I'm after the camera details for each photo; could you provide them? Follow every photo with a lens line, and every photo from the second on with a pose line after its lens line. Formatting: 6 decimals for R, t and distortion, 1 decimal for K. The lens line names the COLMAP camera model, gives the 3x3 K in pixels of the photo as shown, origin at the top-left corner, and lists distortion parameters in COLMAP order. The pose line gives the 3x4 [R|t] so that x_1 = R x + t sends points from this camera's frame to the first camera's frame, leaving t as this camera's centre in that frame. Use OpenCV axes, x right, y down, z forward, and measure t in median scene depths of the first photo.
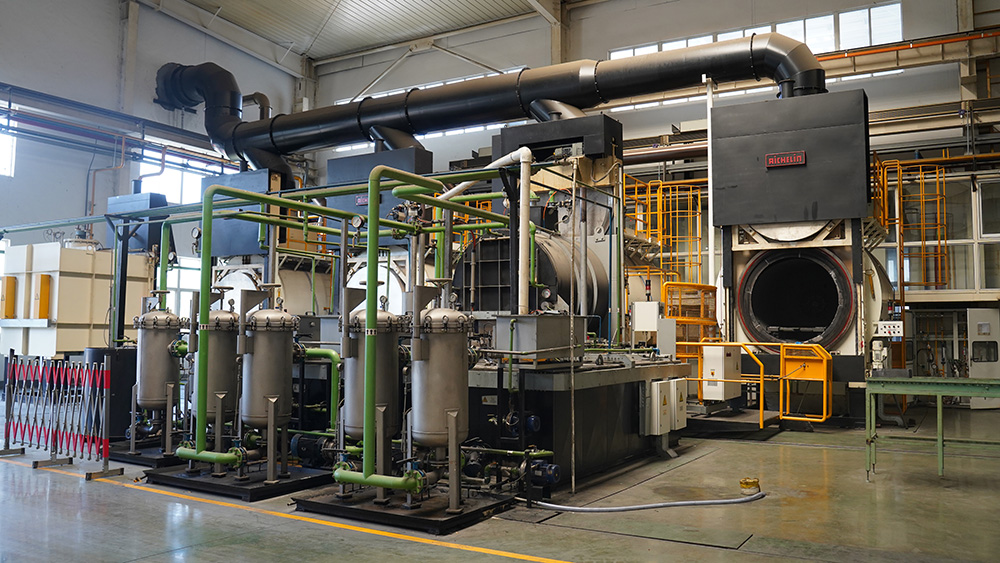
lens RADIAL K [[790.5, 0, 499.6], [0, 790.5, 292.2], [0, 0, 1]] dist [-0.072009, 0.015771]
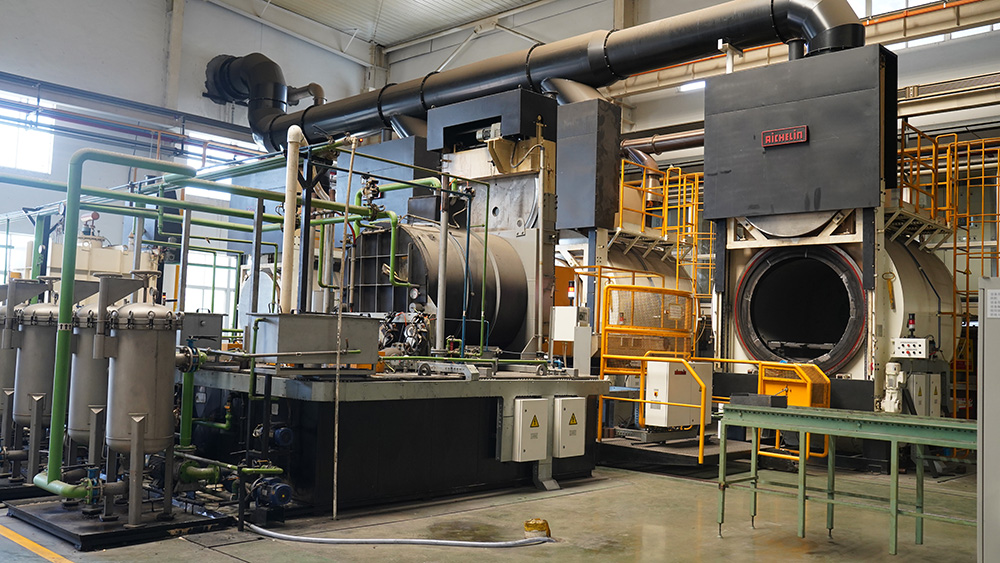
lens RADIAL K [[865.1, 0, 497.8], [0, 865.1, 287.3], [0, 0, 1]] dist [-0.027815, -0.000701]
pose [[0.975719, 0.013942, -0.218582, 0.255821], [-0.017240, 0.999764, -0.013190, 0.004061], [0.218347, 0.016639, 0.975729, 0.055028]]
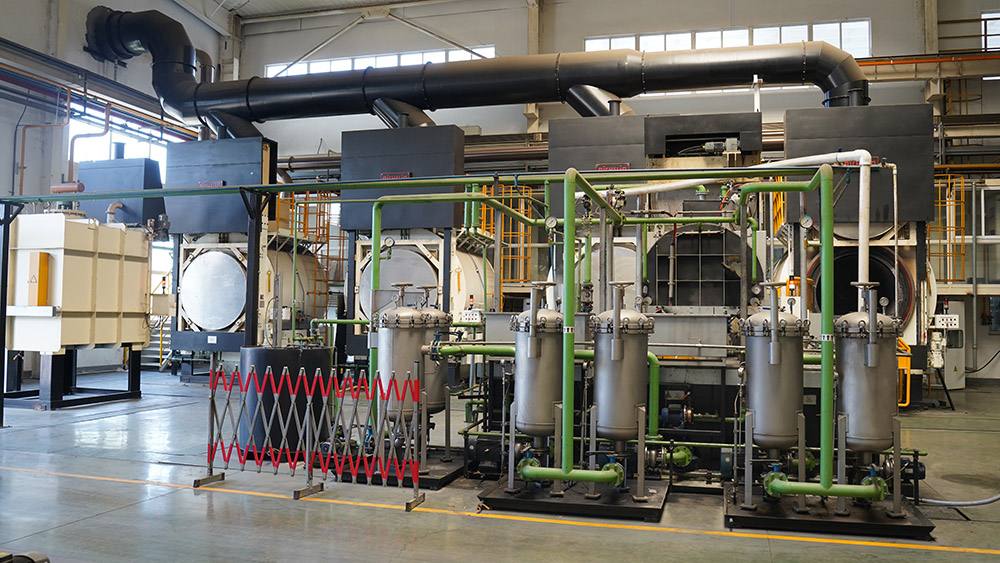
lens RADIAL K [[790.5, 0, 499.6], [0, 790.5, 292.2], [0, 0, 1]] dist [-0.072009, 0.015771]
pose [[0.965743, 0.010305, 0.259297, -0.365192], [-0.017149, 0.999561, 0.024144, -0.009535], [-0.258935, -0.027764, 0.965496, 0.084586]]
